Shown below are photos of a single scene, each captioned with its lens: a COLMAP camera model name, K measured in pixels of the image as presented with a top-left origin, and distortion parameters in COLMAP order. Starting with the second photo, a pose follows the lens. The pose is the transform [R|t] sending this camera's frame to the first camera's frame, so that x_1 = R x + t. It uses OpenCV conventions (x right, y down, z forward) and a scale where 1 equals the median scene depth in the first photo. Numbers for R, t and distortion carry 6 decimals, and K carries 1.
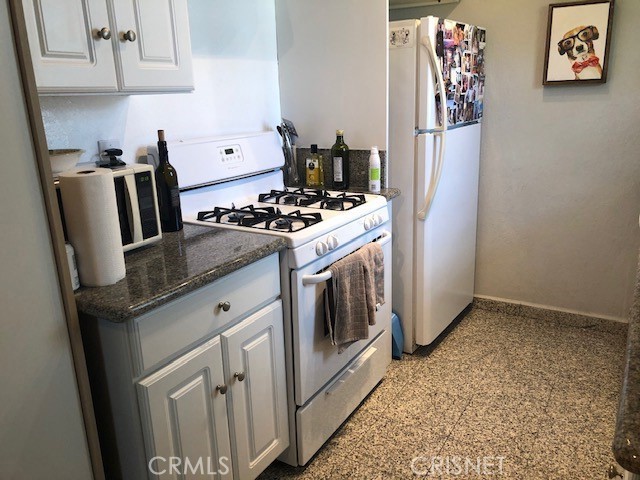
lens RADIAL K [[529.5, 0, 322.2], [0, 529.5, 241.0], [0, 0, 1]] dist [0.036259, -0.018248]
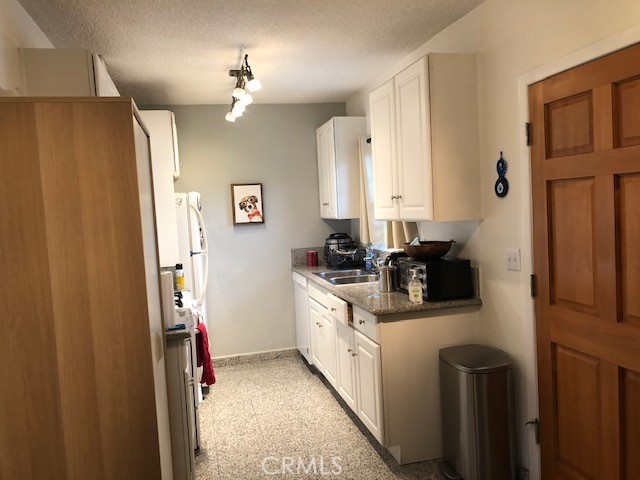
lens RADIAL K [[529.5, 0, 318.2], [0, 529.5, 238.5], [0, 0, 1]] dist [0.036259, -0.018248]
pose [[0.708043, -0.052698, 0.704200, -0.682397], [0.228170, 0.960795, -0.157515, 0.103241], [-0.668291, 0.272204, 0.692309, -0.441754]]
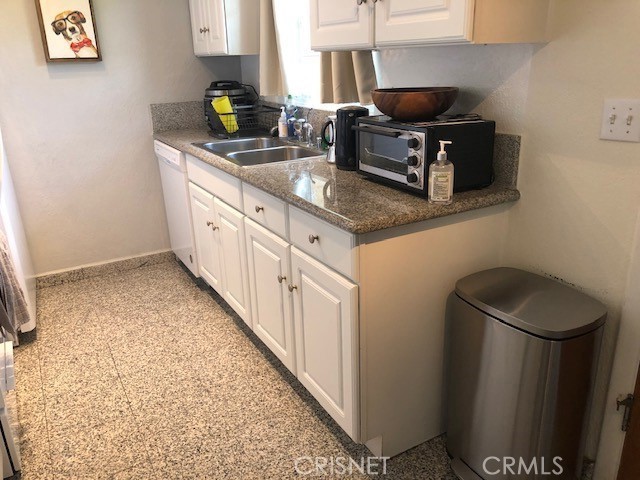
lens RADIAL K [[529.5, 0, 325.1], [0, 529.5, 243.1], [0, 0, 1]] dist [0.036259, -0.018248]
pose [[0.485735, -0.277460, 0.828901, -0.326103], [0.257141, 0.951681, 0.167875, 0.018691], [-0.835428, 0.131602, 0.533611, 0.001653]]
